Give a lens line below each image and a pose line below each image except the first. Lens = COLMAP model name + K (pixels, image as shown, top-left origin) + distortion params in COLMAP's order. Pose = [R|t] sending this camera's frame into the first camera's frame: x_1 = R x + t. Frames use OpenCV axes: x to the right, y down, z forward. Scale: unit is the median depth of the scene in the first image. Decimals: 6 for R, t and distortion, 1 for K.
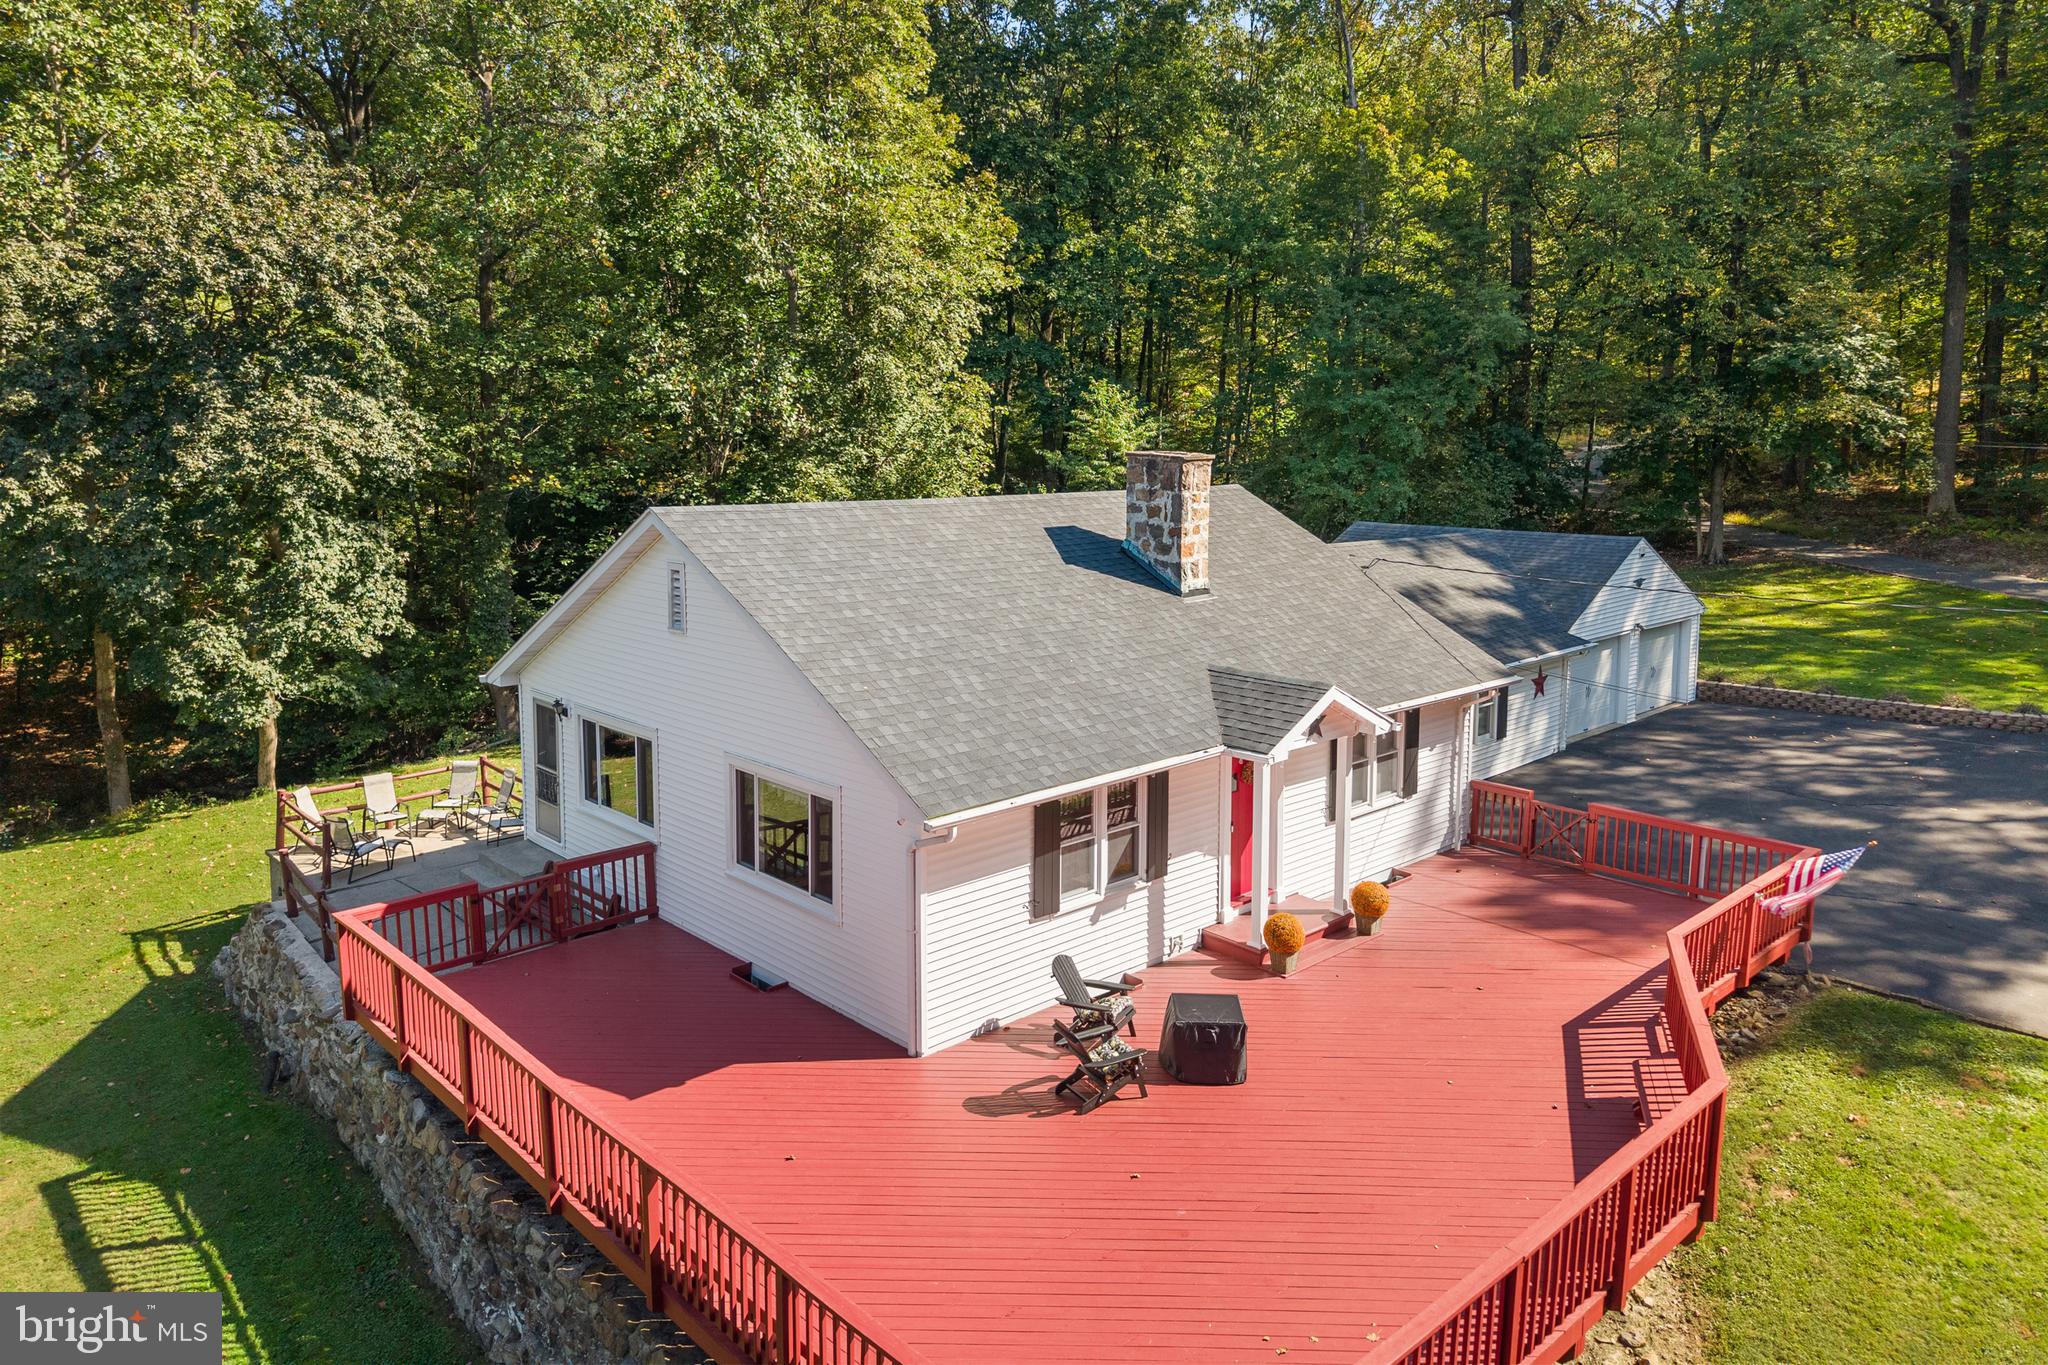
lens RADIAL K [[1396.0, 0, 1014.5], [0, 1396.0, 583.8], [0, 0, 1]] dist [0.019689, -0.001373]
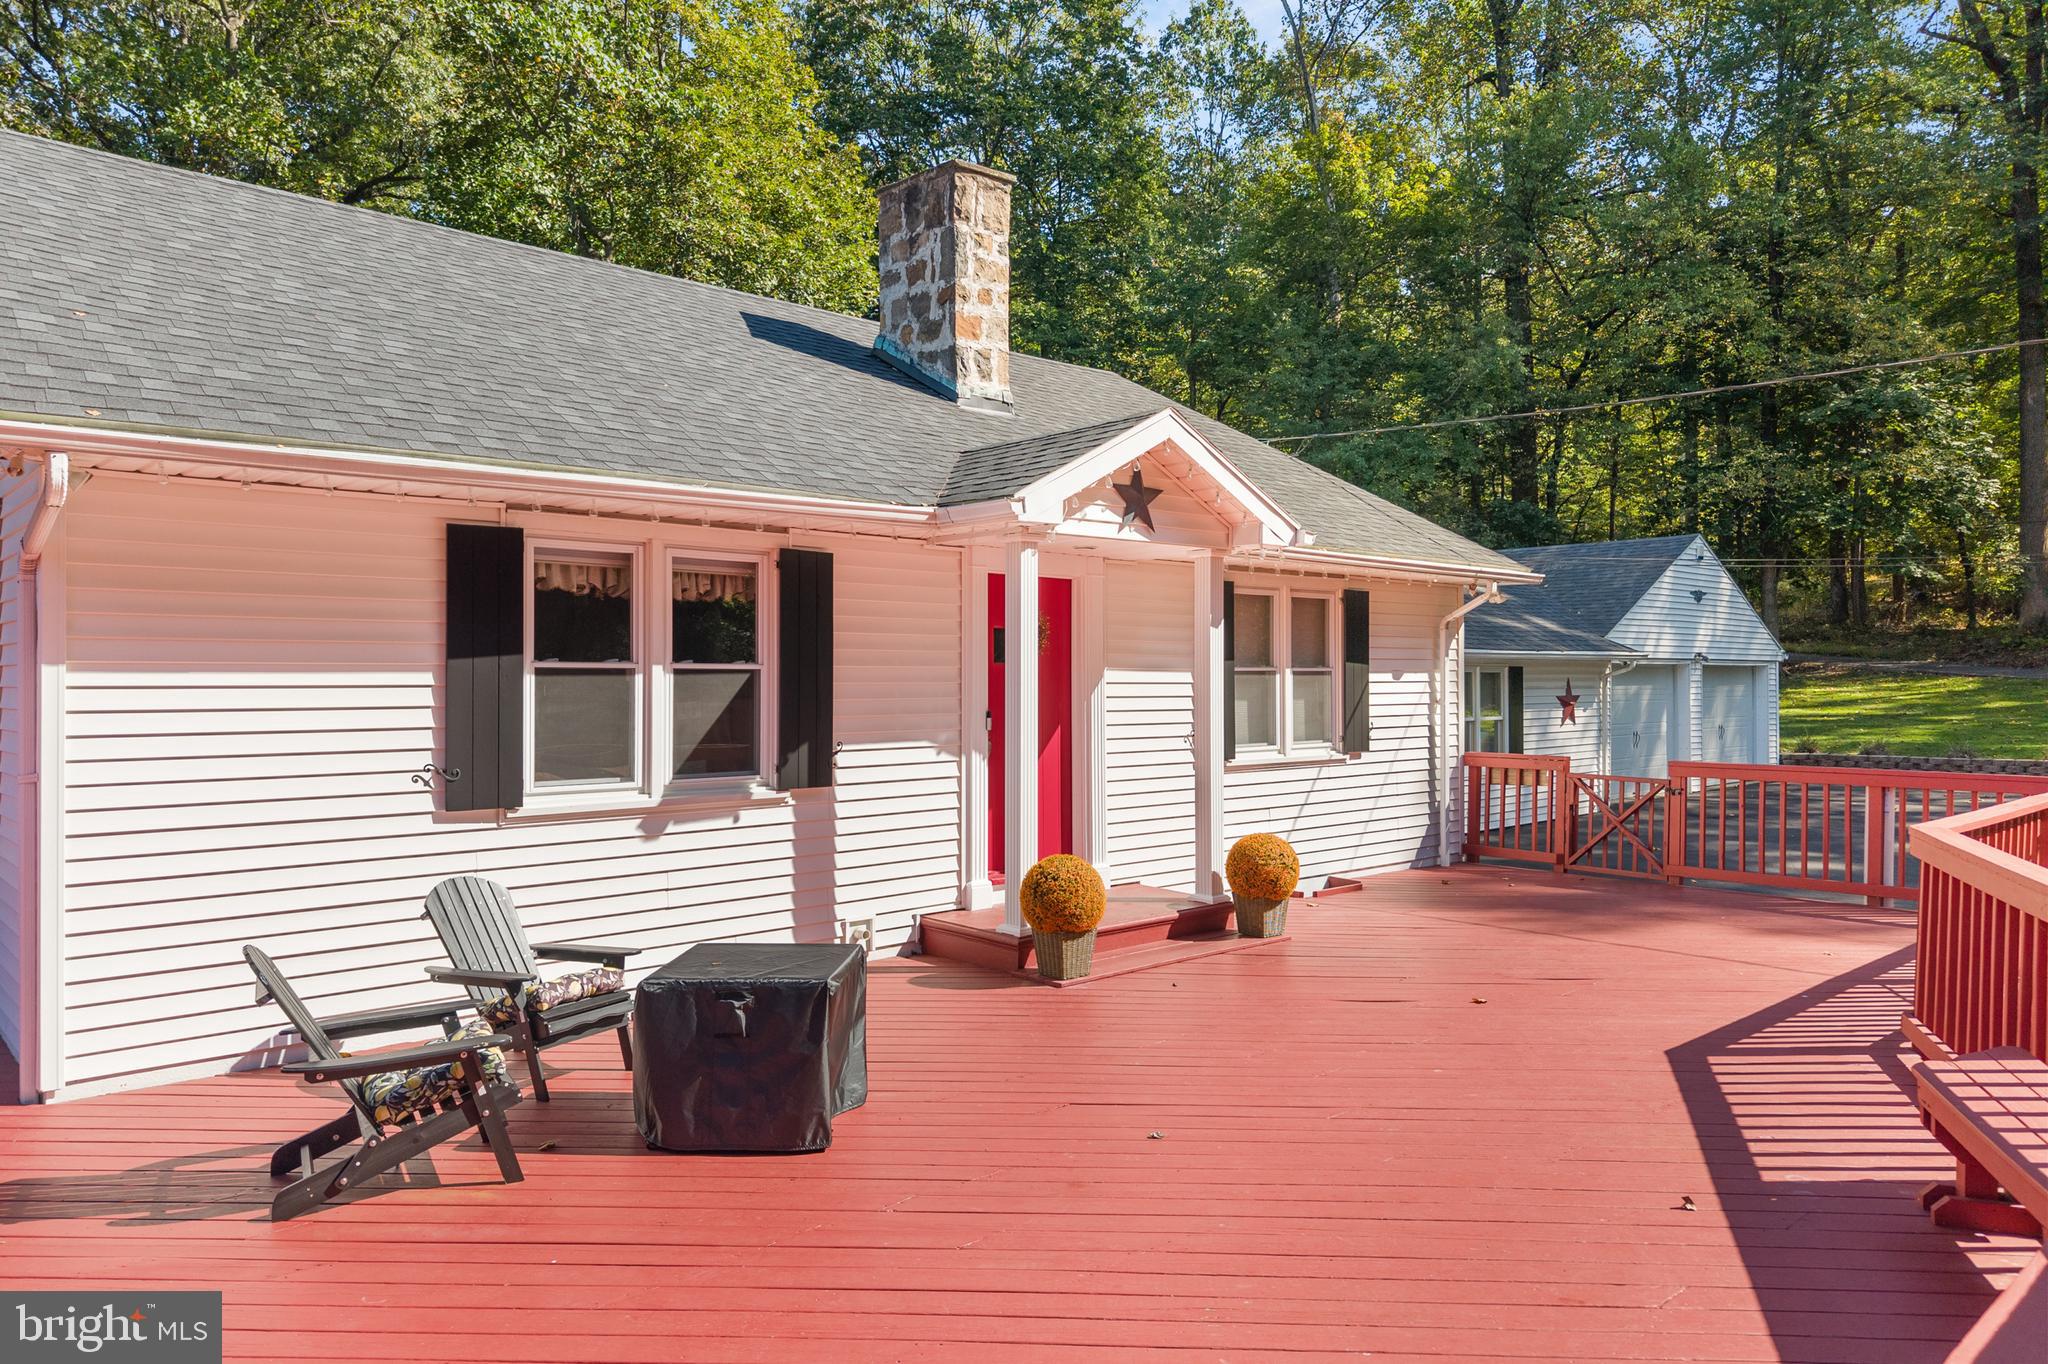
lens RADIAL K [[1381.2, 0, 1024.0], [0, 1381.2, 682.0], [0, 0, 1]] dist [0.037136, -0.054190]
pose [[0.999988, 0.000574, -0.004860, 0.146338], [-0.001107, 0.993885, -0.110411, 0.184621], [0.004767, 0.110415, 0.993874, 0.423270]]
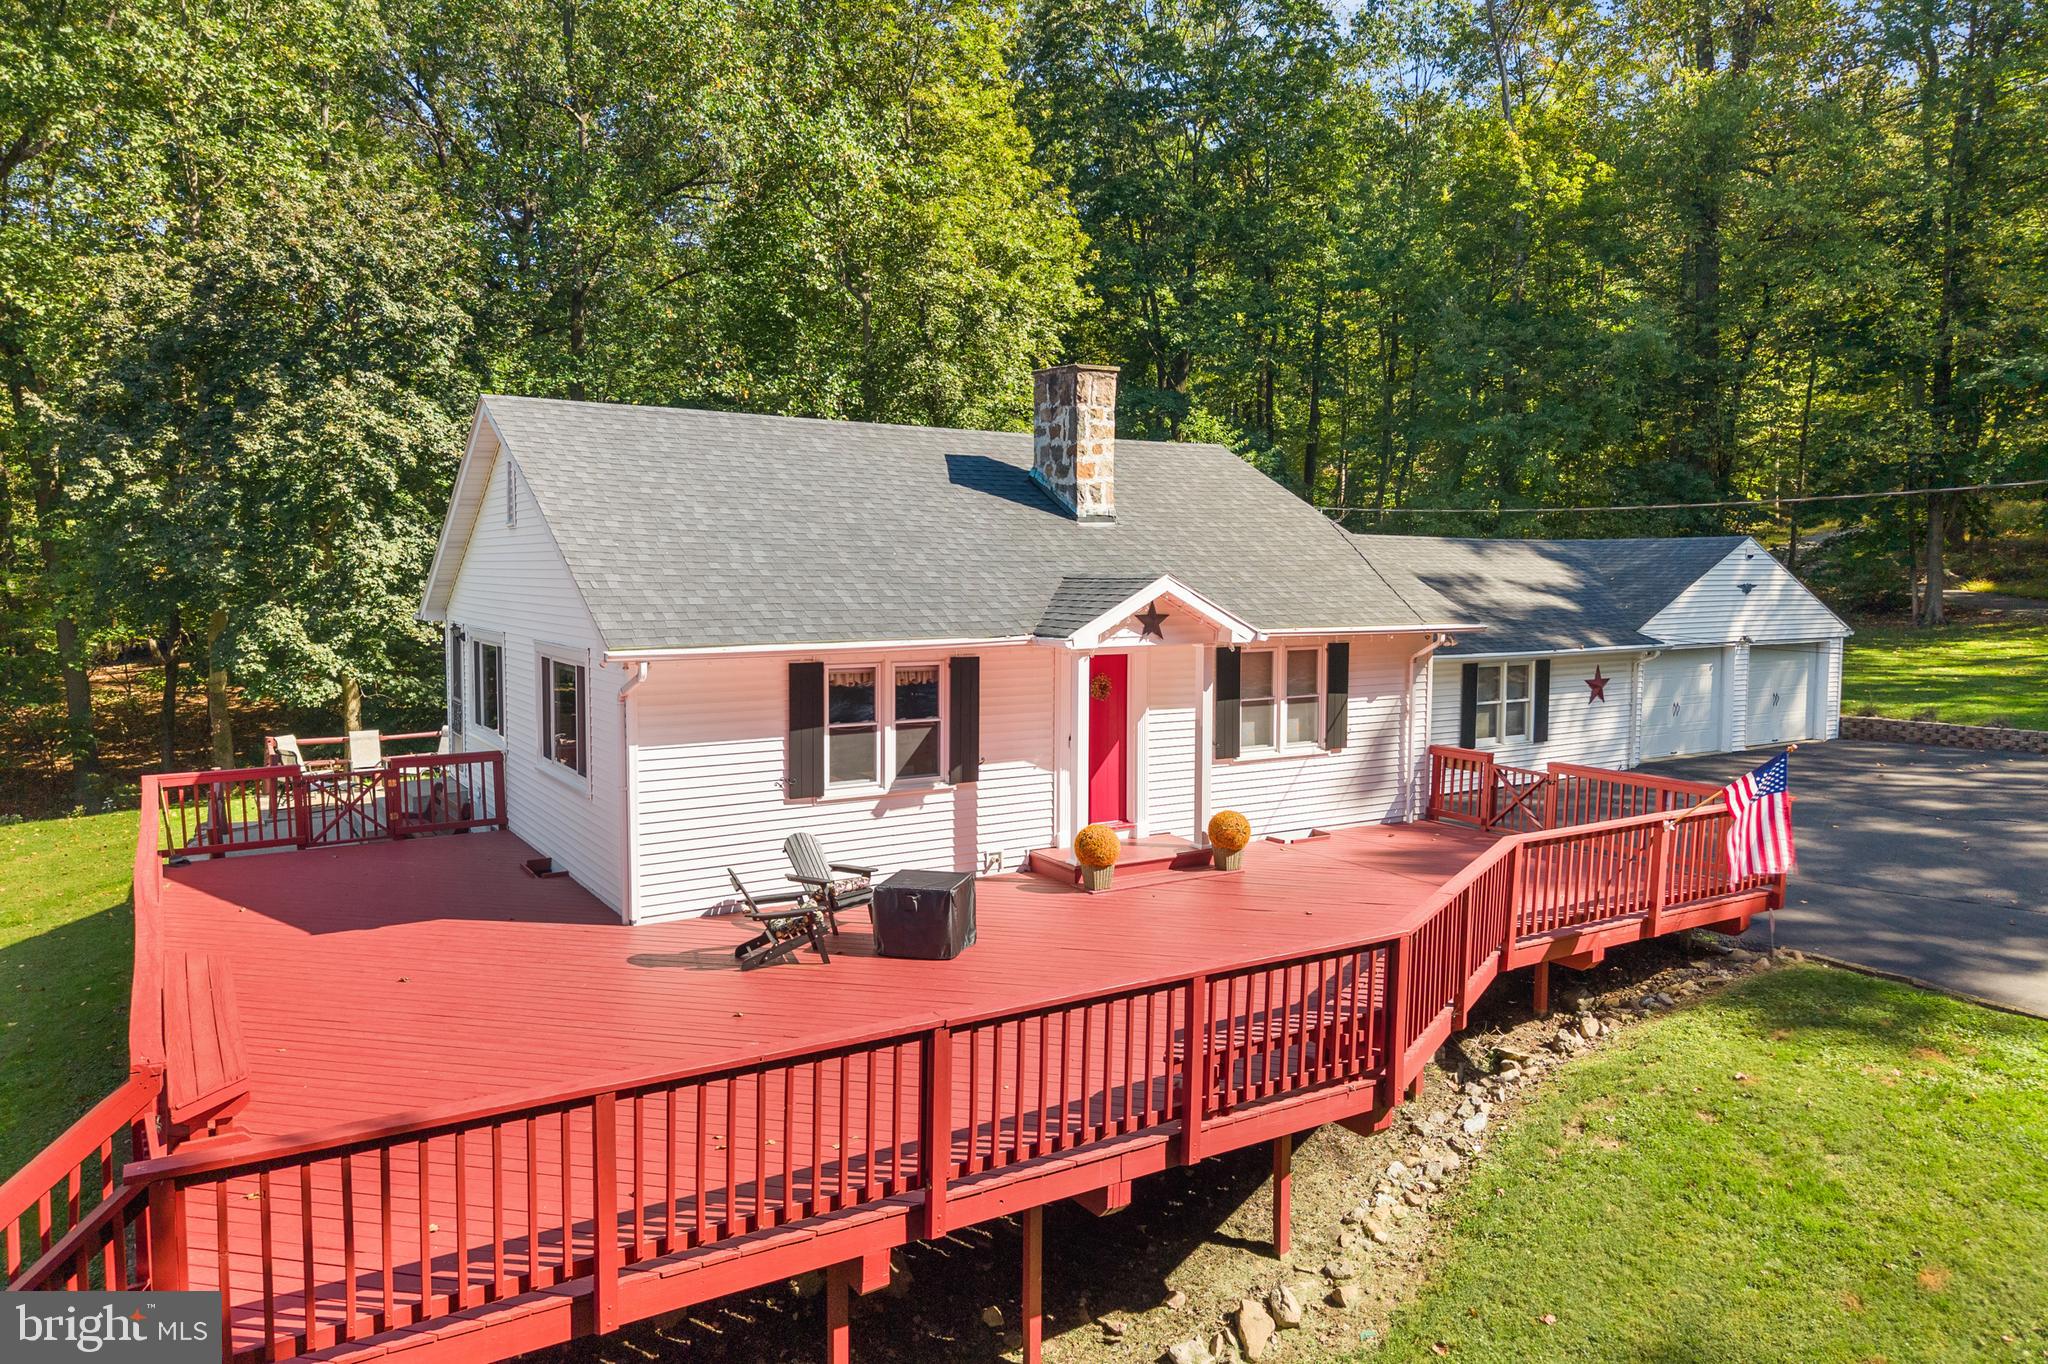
lens RADIAL K [[1392.7, 0, 1016.1], [0, 1392.7, 658.9], [0, 0, 1]] dist [0.040243, -0.041812]
pose [[0.981784, 0.017112, -0.189229, 0.247742], [-0.025619, 0.998763, -0.042606, 0.136576], [0.188266, 0.046678, 0.981008, 0.093615]]
